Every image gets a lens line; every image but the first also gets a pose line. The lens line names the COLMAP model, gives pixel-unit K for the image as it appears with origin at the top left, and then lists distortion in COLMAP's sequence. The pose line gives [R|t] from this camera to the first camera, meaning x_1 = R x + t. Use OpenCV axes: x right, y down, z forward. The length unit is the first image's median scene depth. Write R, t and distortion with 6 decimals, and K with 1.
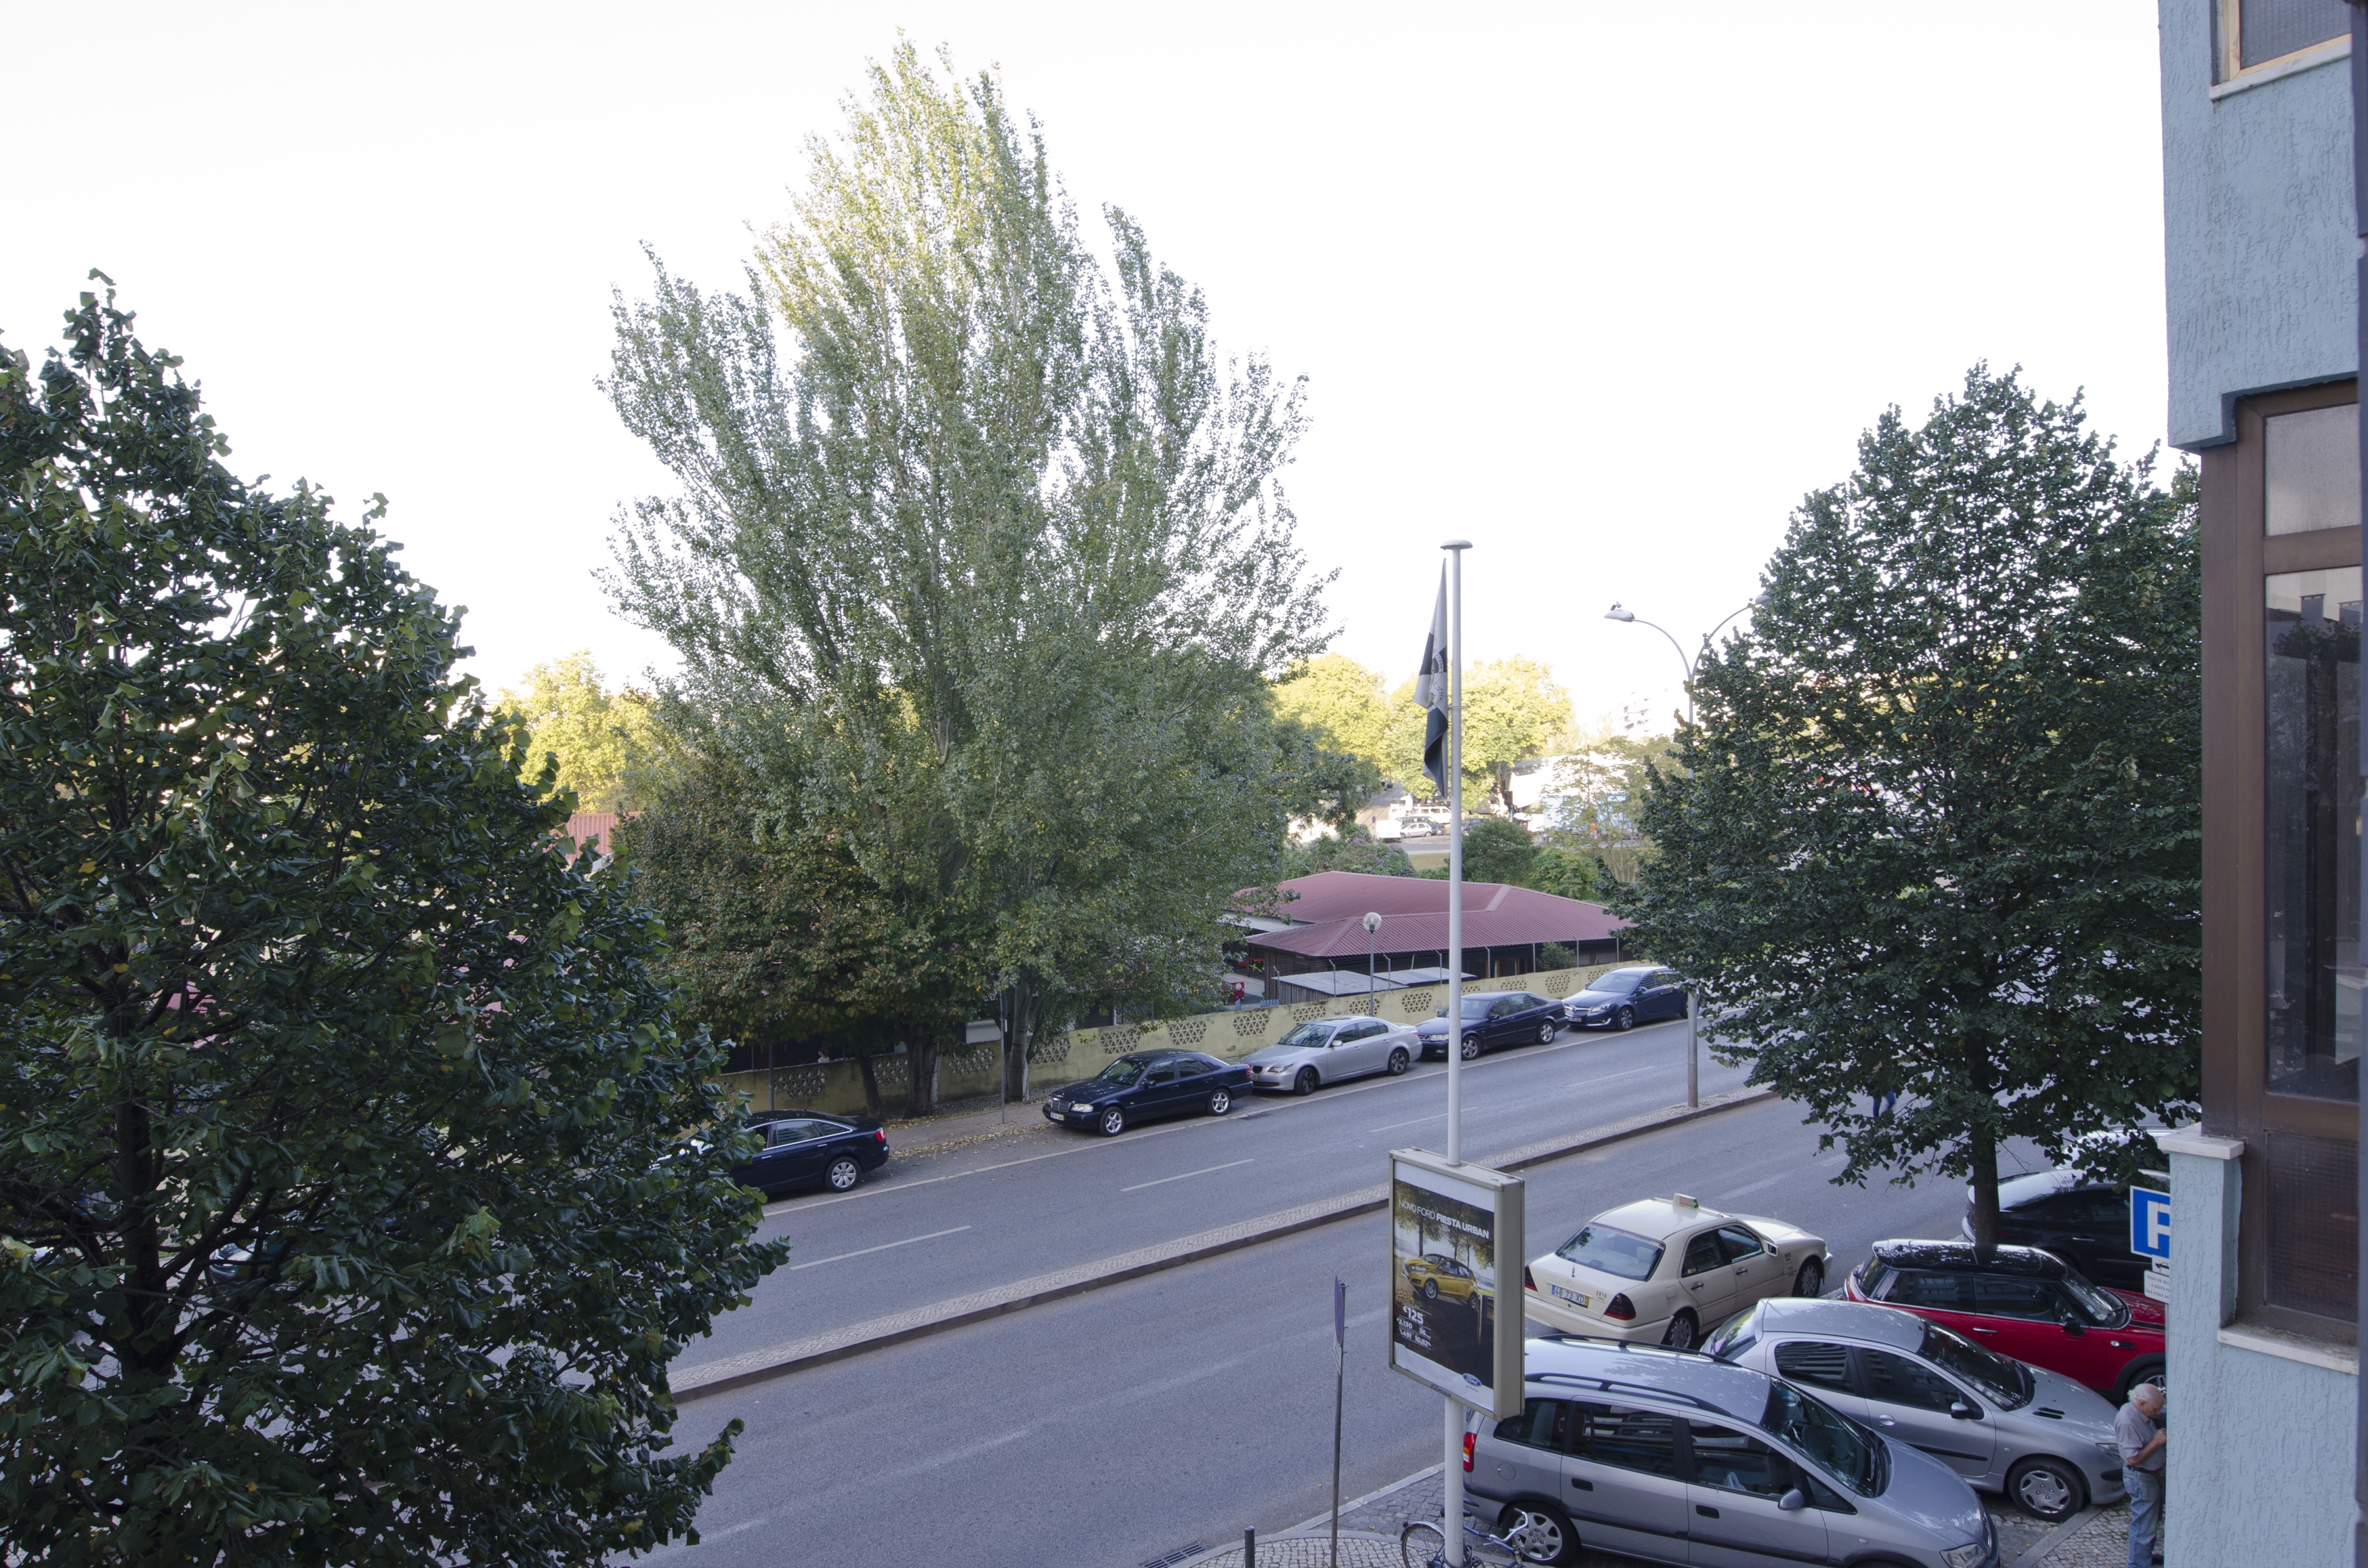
lens RADIAL K [[1411.6, 0, 1184.0], [0, 1411.6, 784.0], [0, 0, 1]] dist [-0.028011, -0.000106]
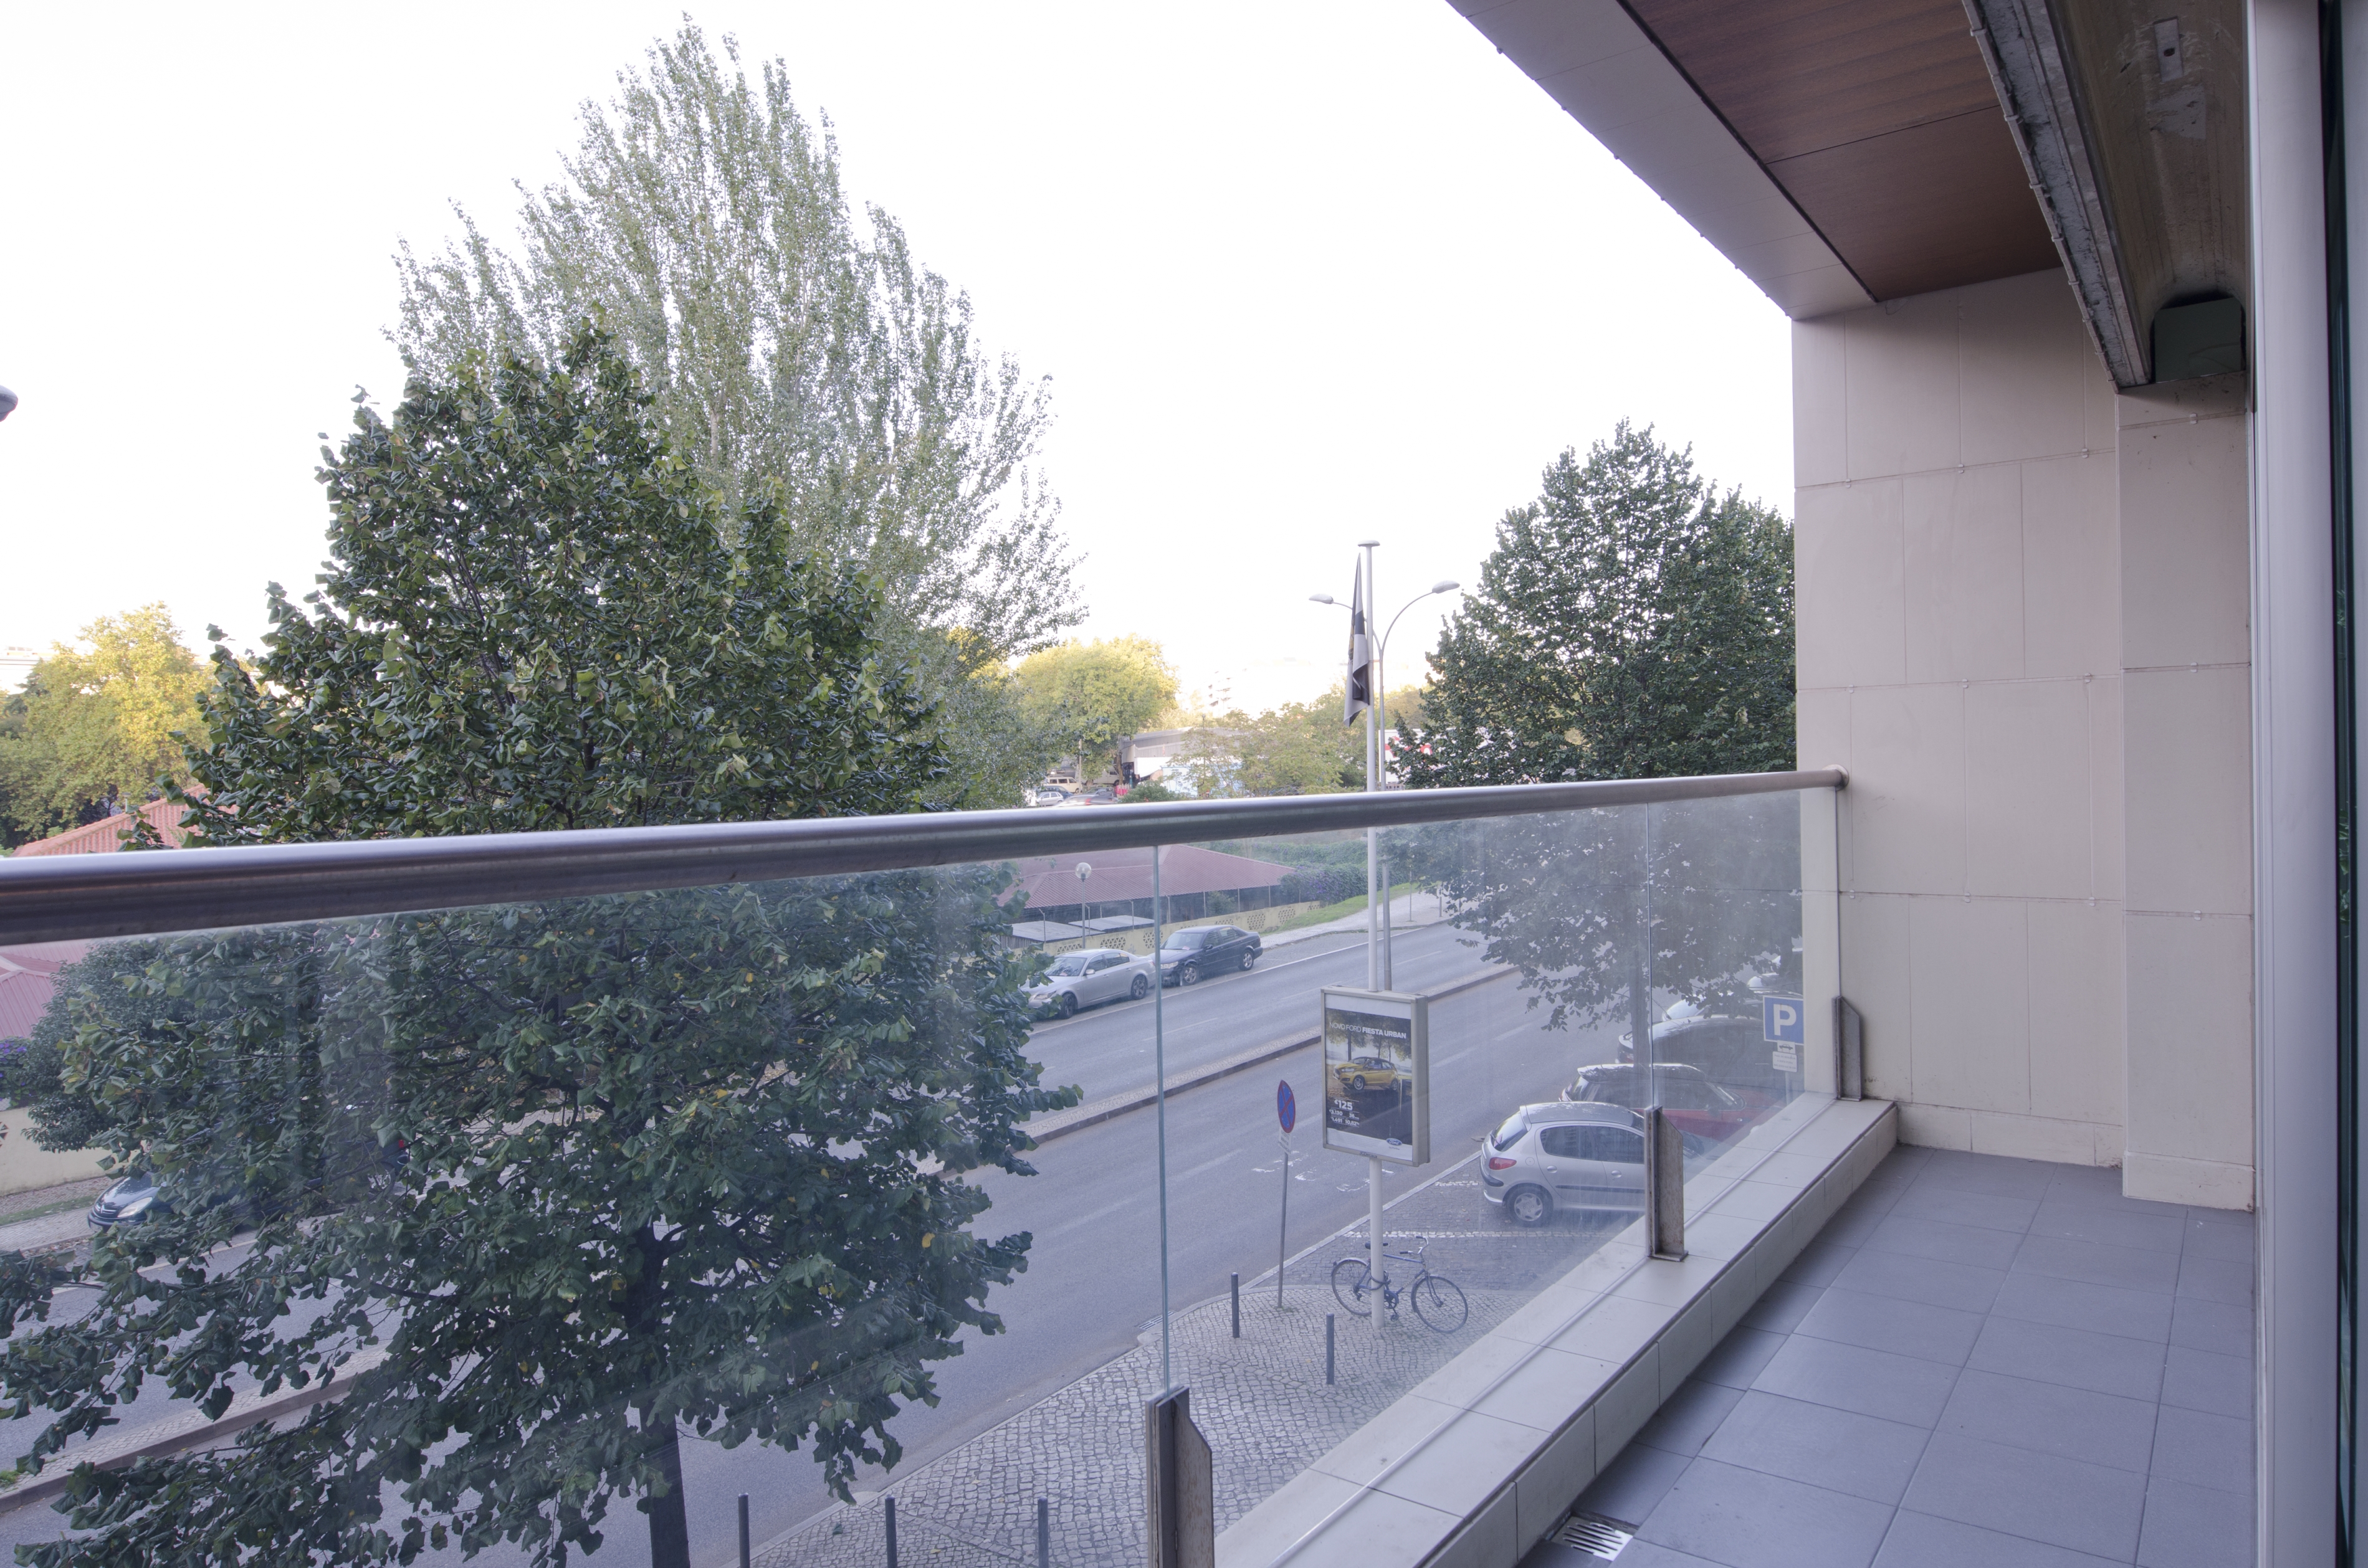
lens RADIAL K [[1459.3, 0, 1192.0], [0, 1459.3, 749.8], [0, 0, 1]] dist [-0.007690, -0.001684]
pose [[0.947249, -0.003040, 0.320483, -0.193349], [0.006796, 0.999921, -0.010601, 0.020372], [-0.320425, 0.012220, 0.947195, -0.136345]]
